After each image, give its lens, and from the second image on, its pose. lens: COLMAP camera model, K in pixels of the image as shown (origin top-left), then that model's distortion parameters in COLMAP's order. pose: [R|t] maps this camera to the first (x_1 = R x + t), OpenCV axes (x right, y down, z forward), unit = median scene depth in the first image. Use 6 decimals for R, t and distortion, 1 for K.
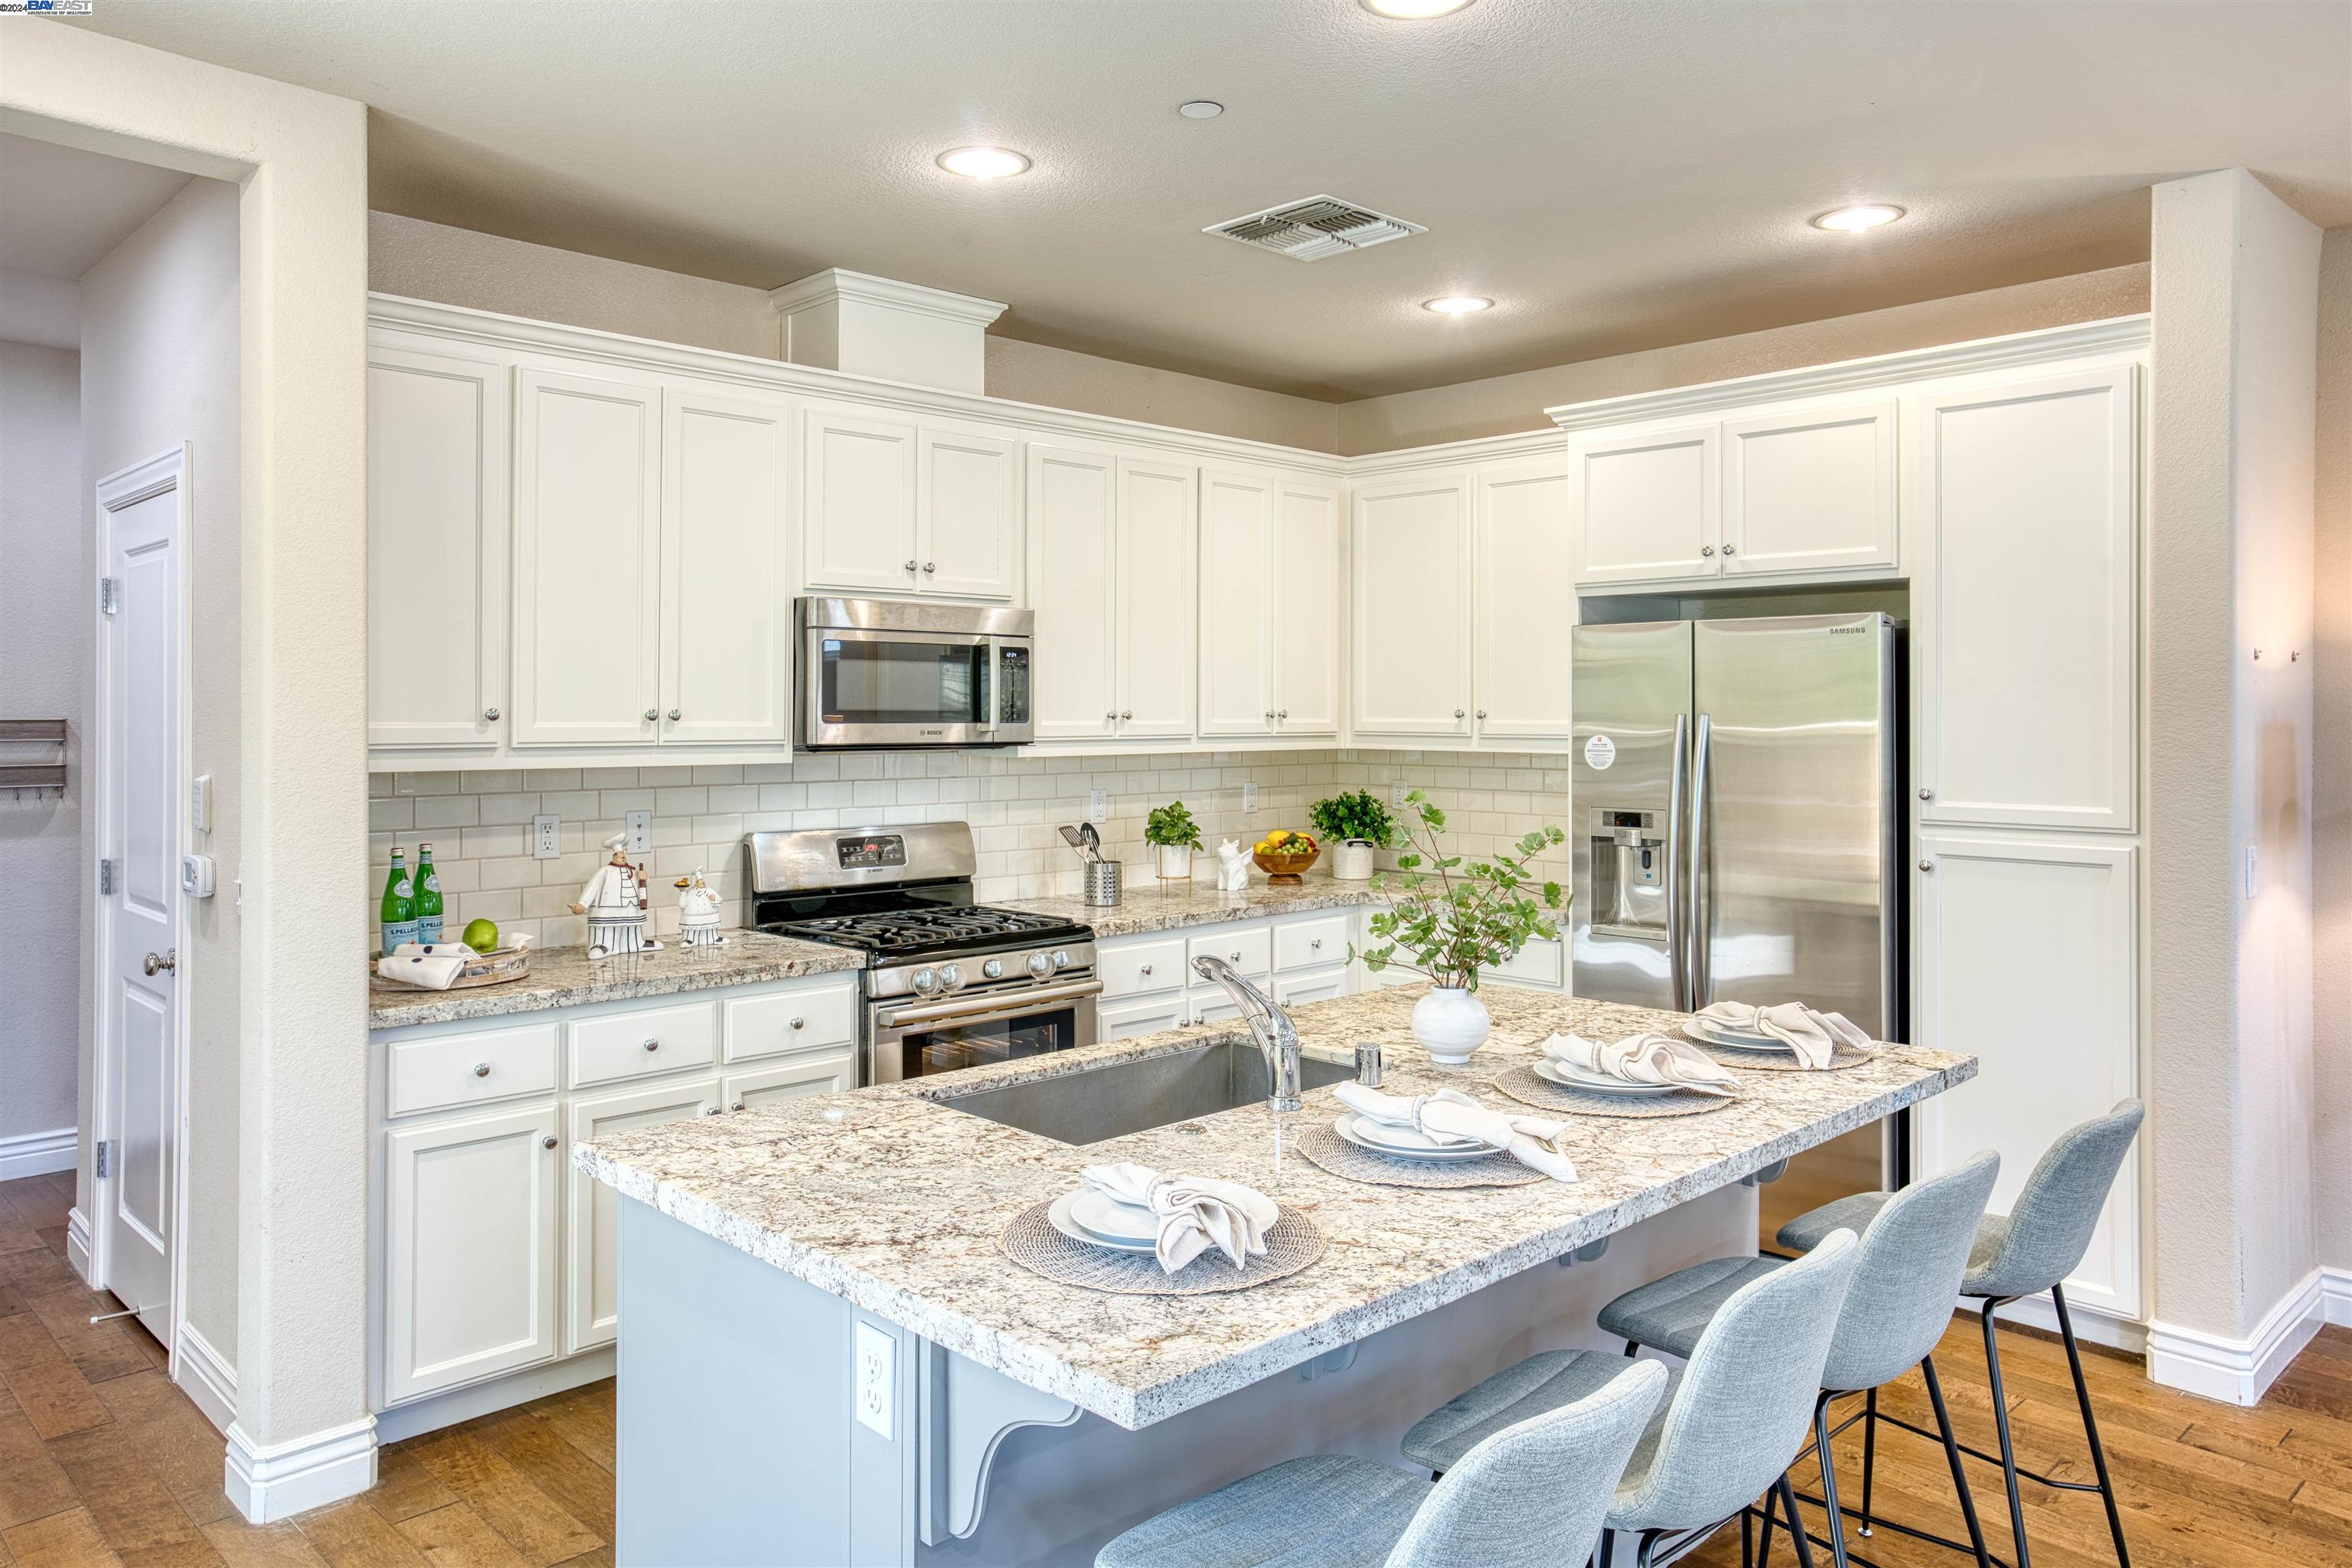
lens RADIAL K [[1623.4, 0, 1177.6], [0, 1623.4, 706.1], [0, 0, 1]] dist [-0.023988, 0.059327]
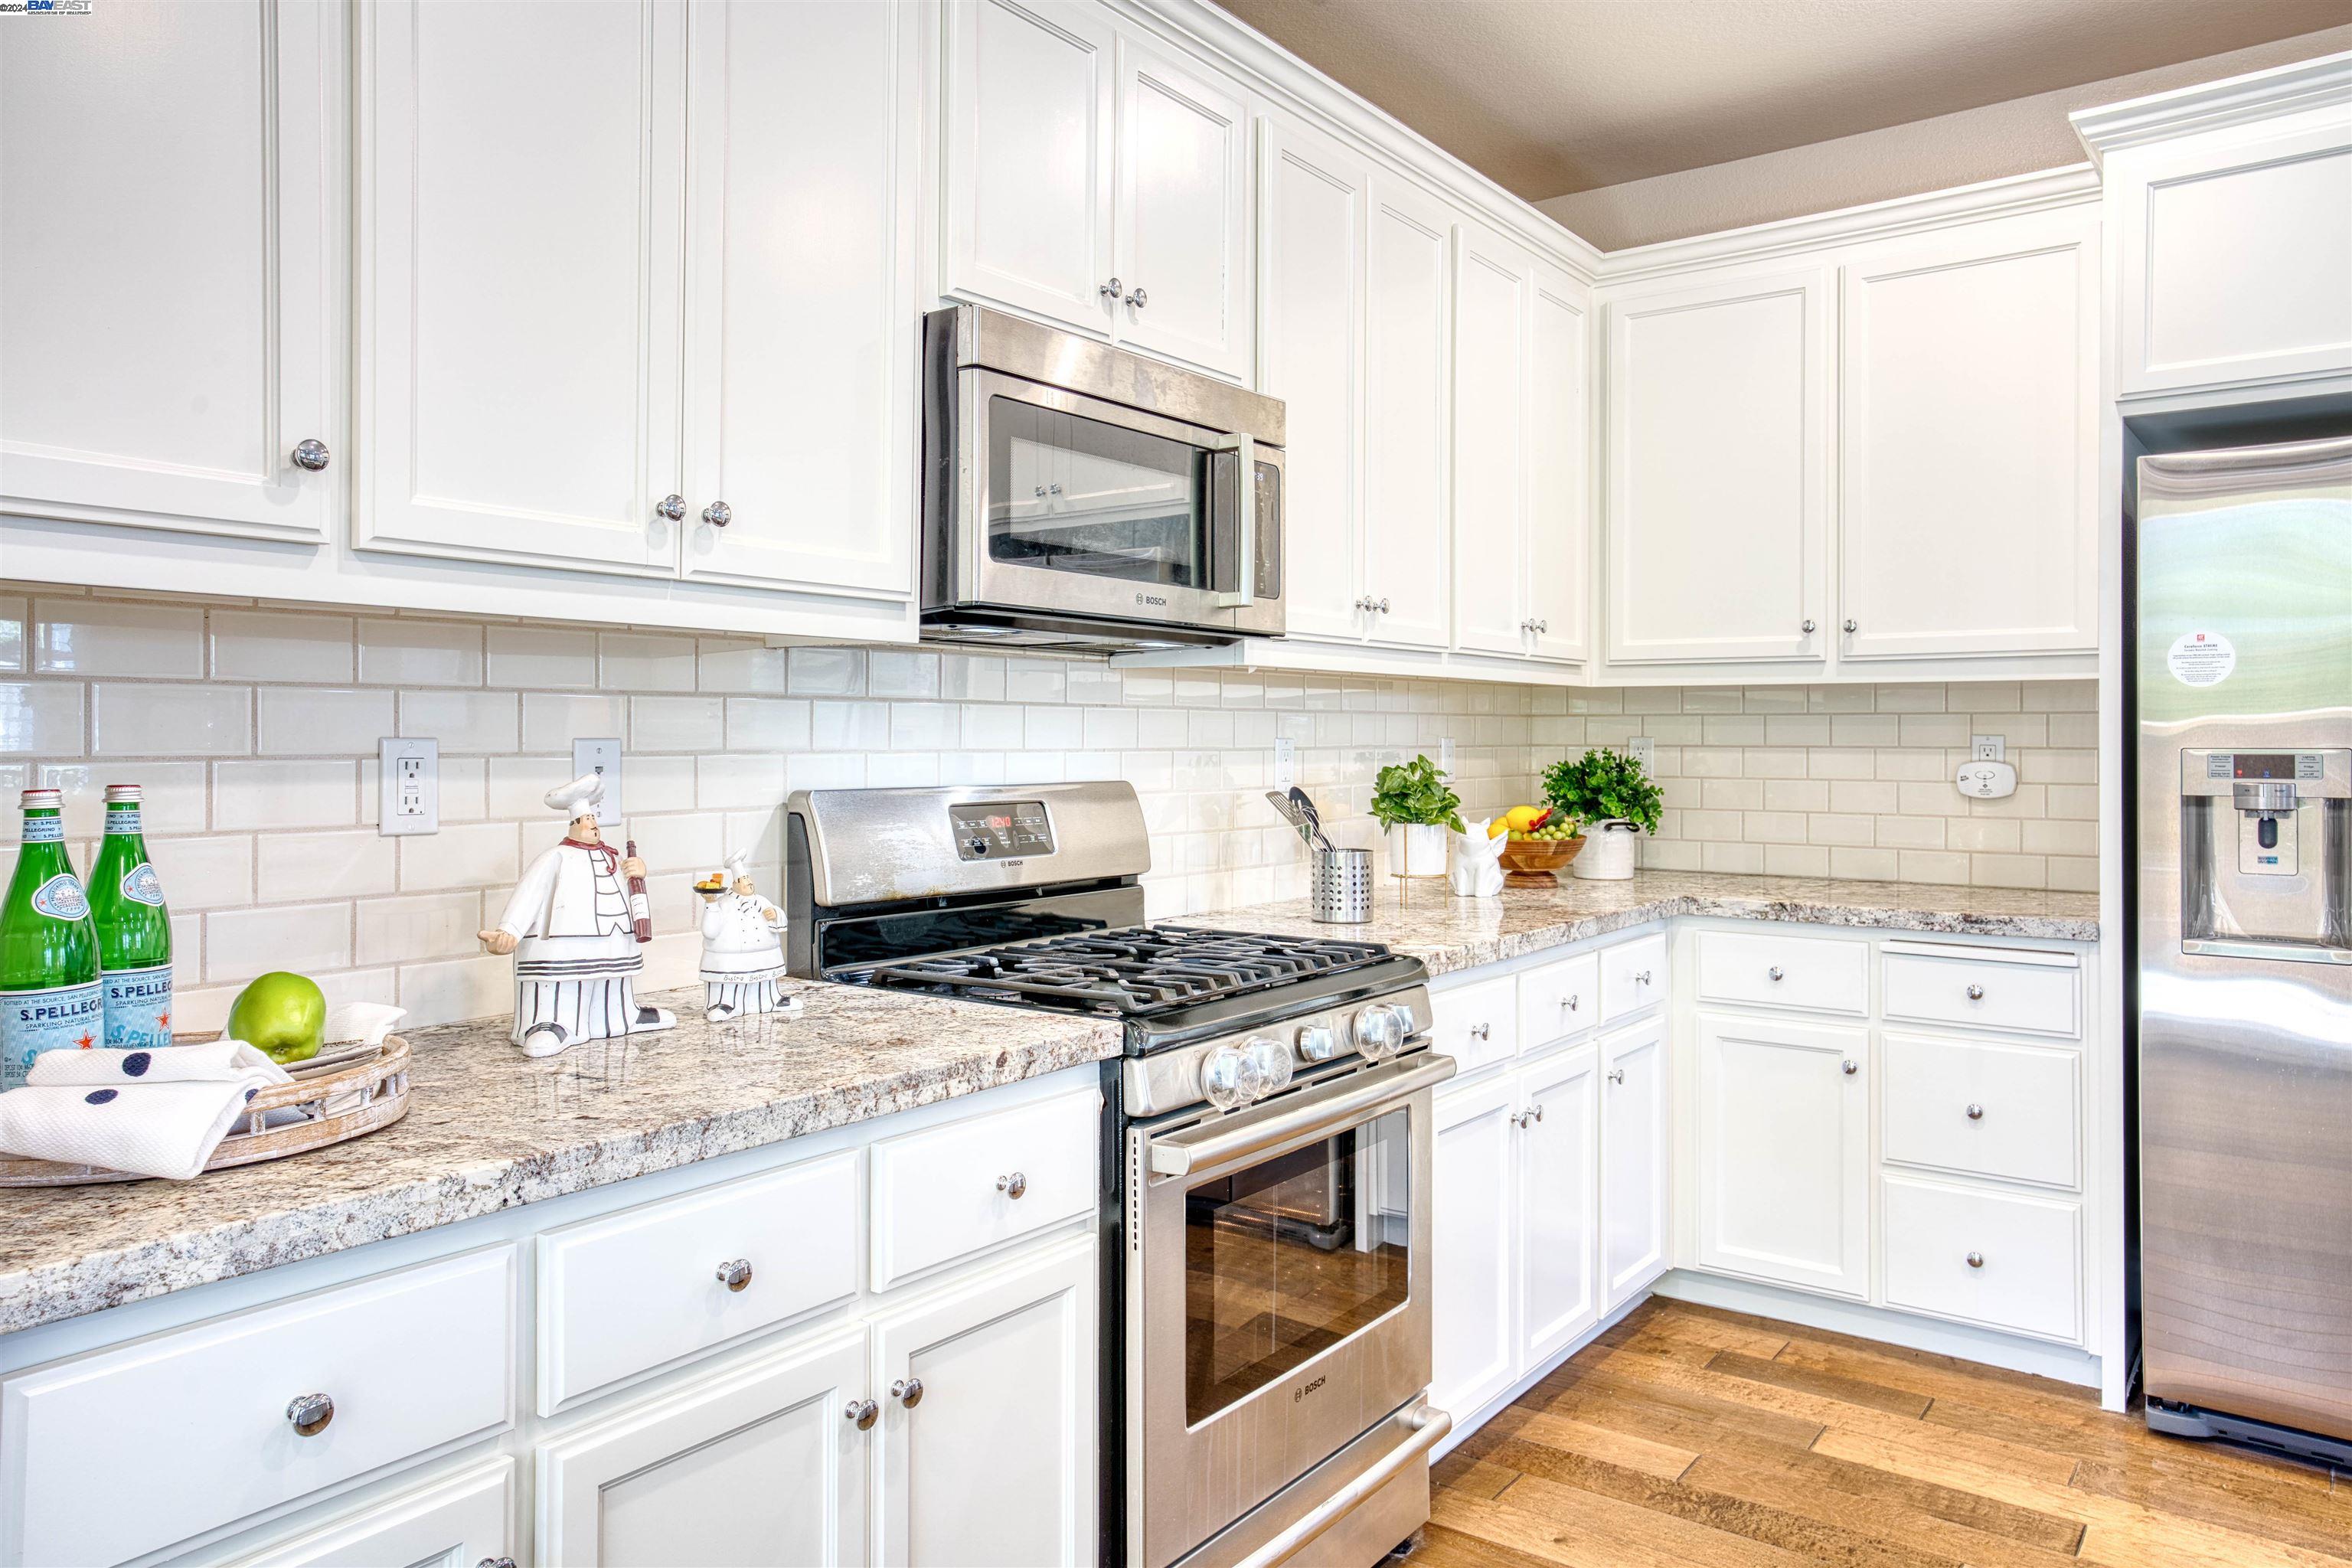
lens RADIAL K [[1617.8, 0, 1174.4], [0, 1617.8, 734.1], [0, 0, 1]] dist [-0.016917, 0.052358]
pose [[0.987654, 0.001917, 0.156637, -0.229859], [-0.002128, 0.999997, 0.001174, 0.060262], [-0.156634, -0.001493, 0.987656, 0.479402]]
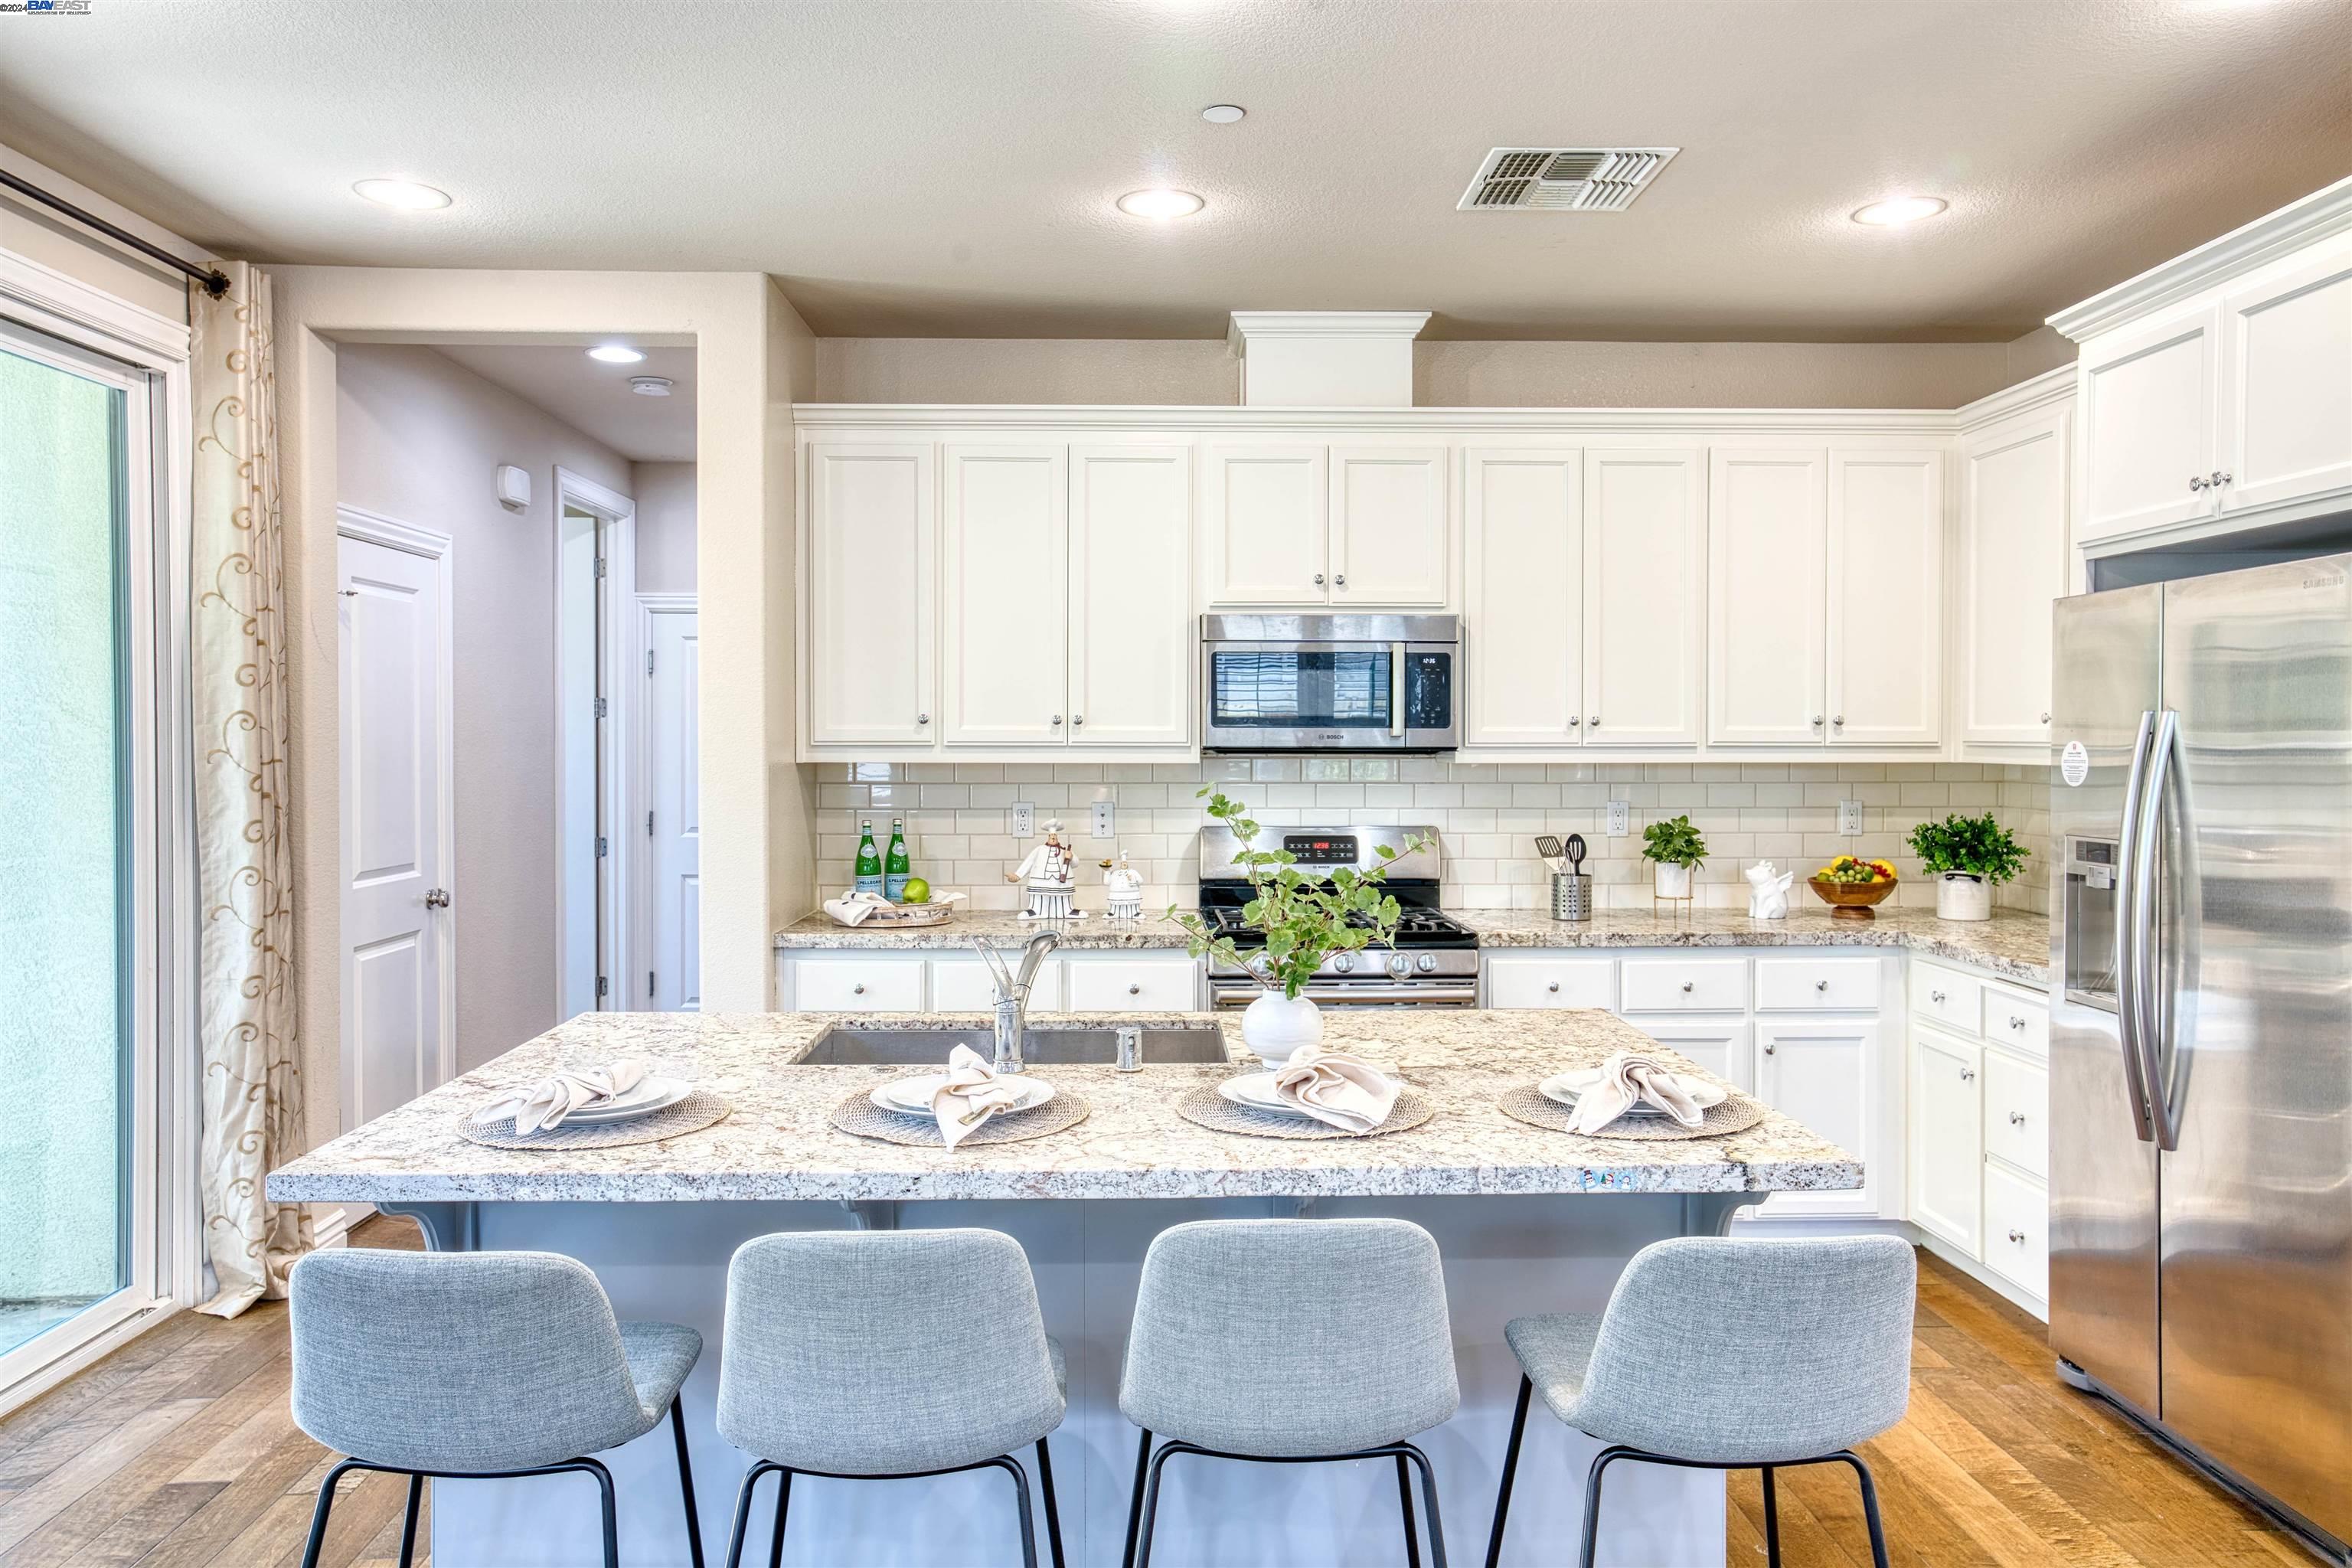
lens RADIAL K [[1605.3, 0, 1170.5], [0, 1605.3, 755.2], [0, 0, 1]] dist [0.000484, 0.004329]
pose [[0.731940, 0.006562, -0.681338, 0.485961], [0.002381, 0.999923, 0.012187, 0.015410], [0.681365, -0.010543, 0.731868, 0.169271]]
